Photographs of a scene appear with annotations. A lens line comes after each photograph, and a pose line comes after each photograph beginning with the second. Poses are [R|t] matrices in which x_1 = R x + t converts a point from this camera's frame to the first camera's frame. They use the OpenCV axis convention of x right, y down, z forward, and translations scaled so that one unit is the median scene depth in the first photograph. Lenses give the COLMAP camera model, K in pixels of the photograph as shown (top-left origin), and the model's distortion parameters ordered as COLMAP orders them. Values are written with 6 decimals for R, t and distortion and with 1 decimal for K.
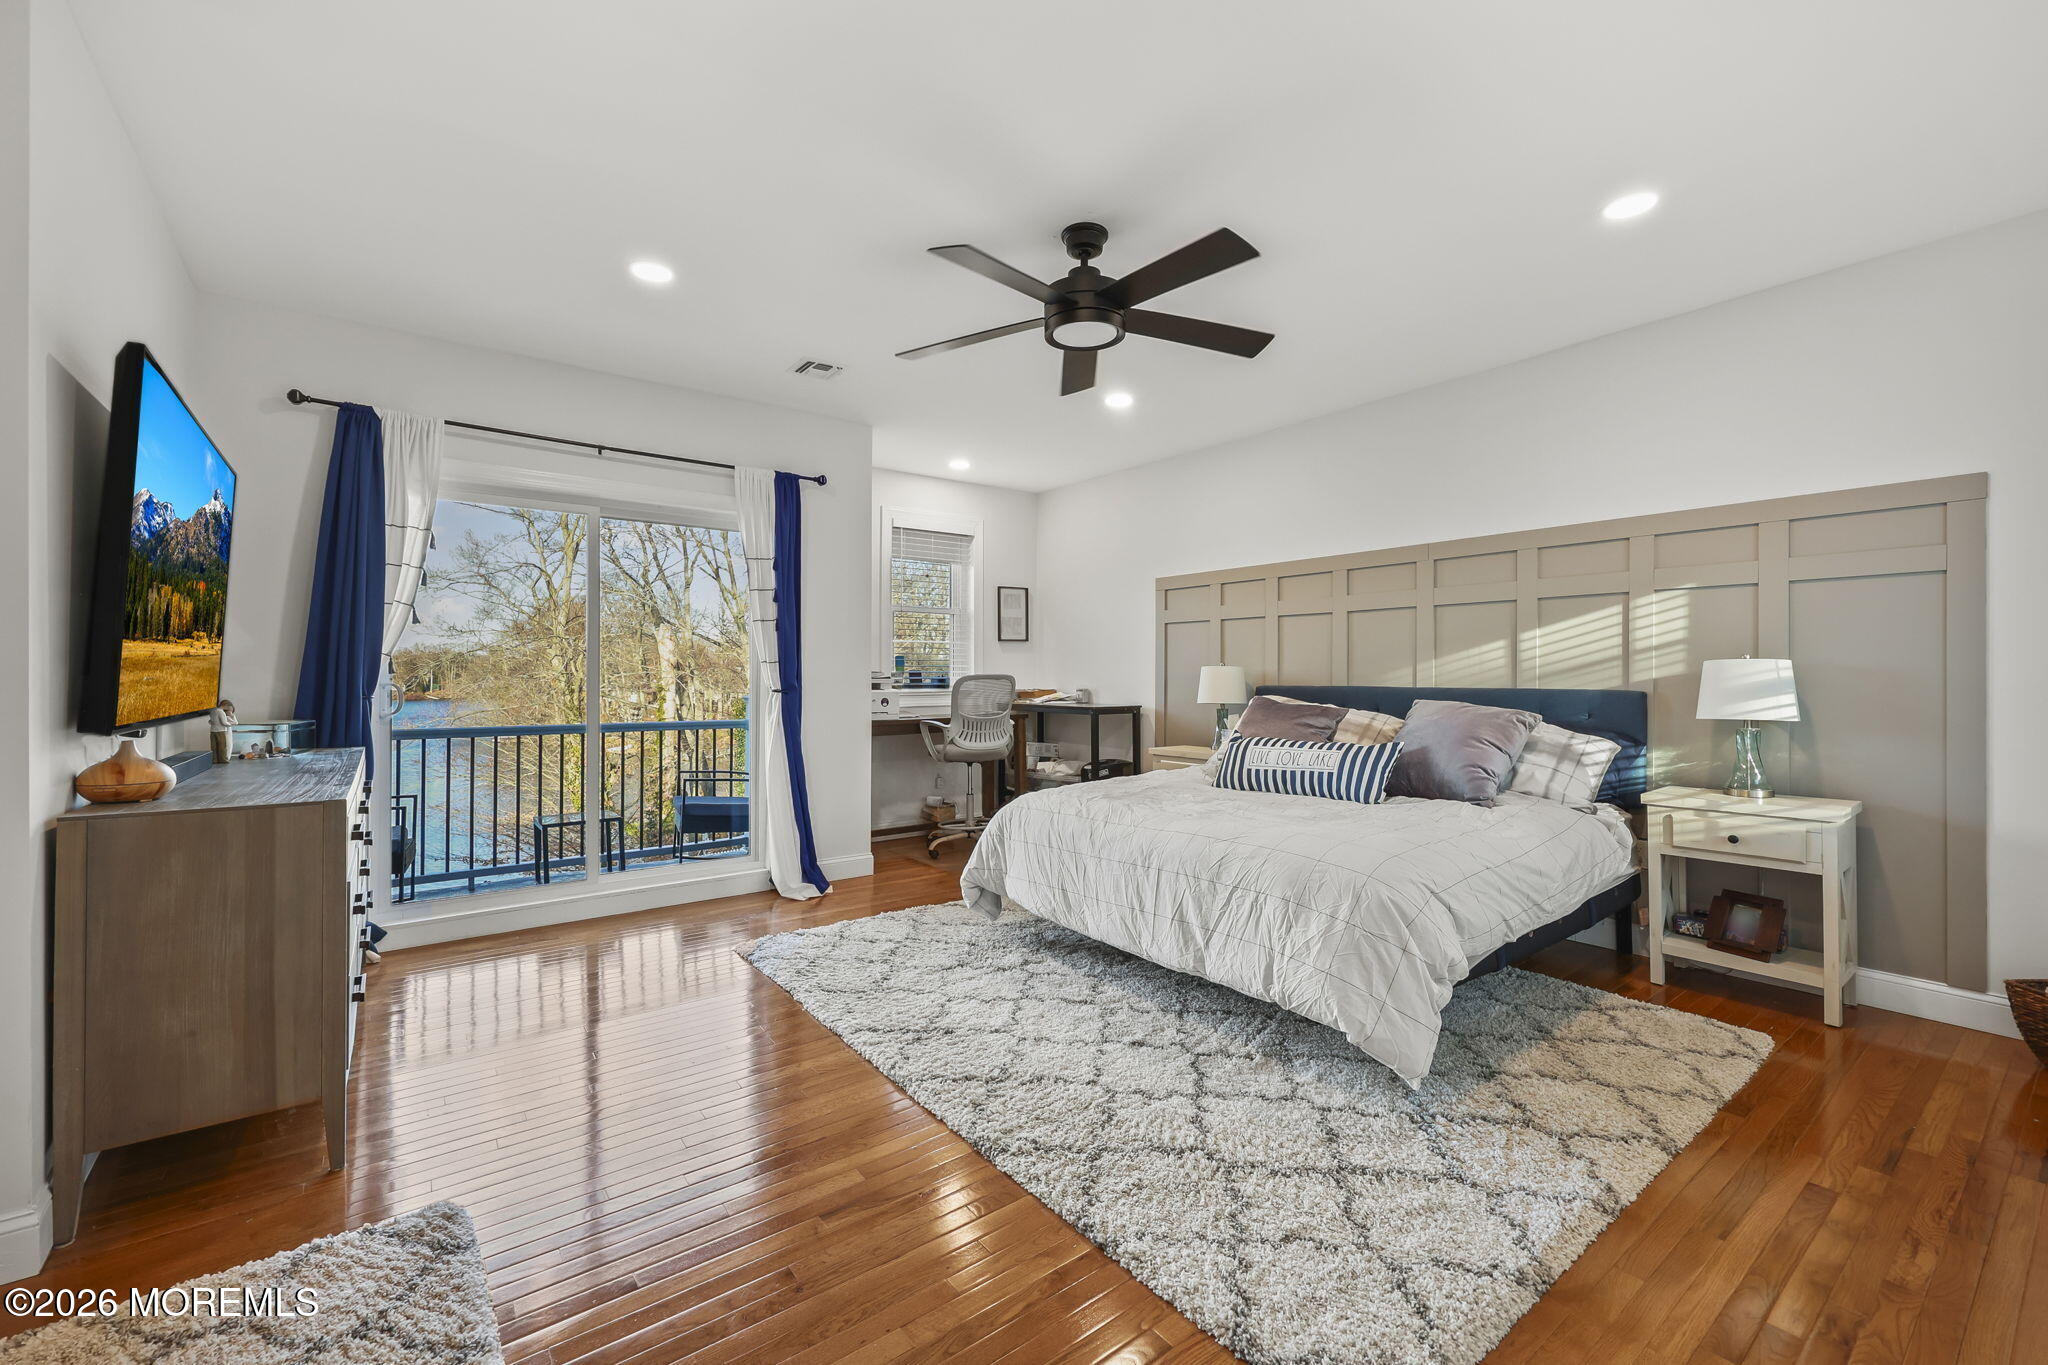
lens RADIAL K [[843.0, 0, 1011.1], [0, 843.0, 676.5], [0, 0, 1]] dist [0.001430, 0.000387]
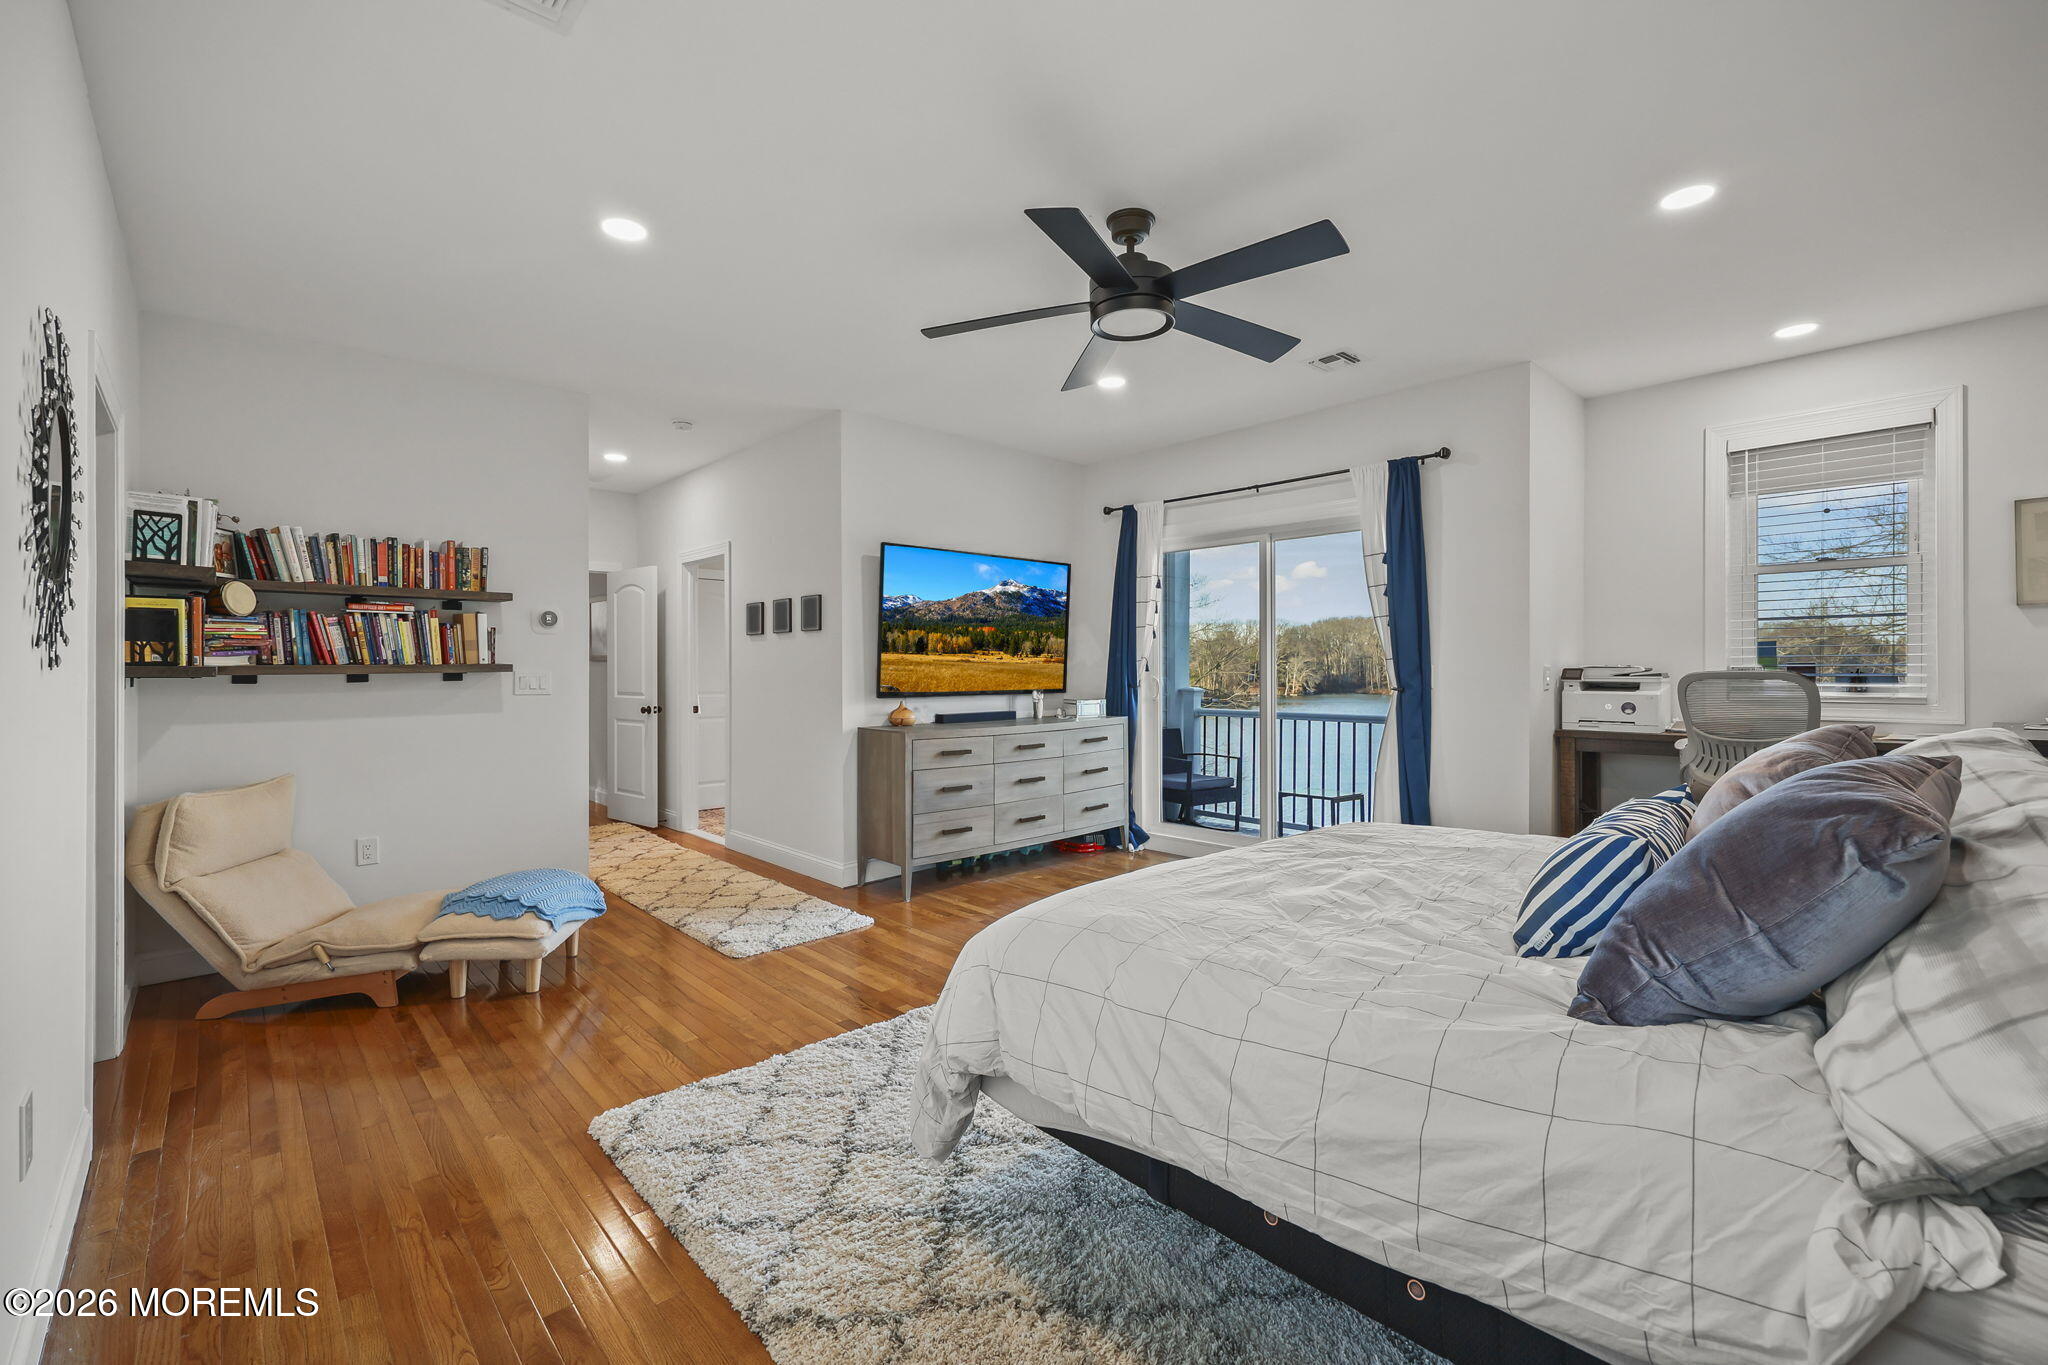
lens RADIAL K [[843.0, 0, 1011.8], [0, 843.0, 671.8], [0, 0, 1]] dist [0.001430, 0.000387]
pose [[0.115724, 0.004718, -0.993270, 0.633691], [0.004852, 0.999974, 0.005315, -0.009960], [0.993270, -0.005434, 0.115698, 0.463833]]
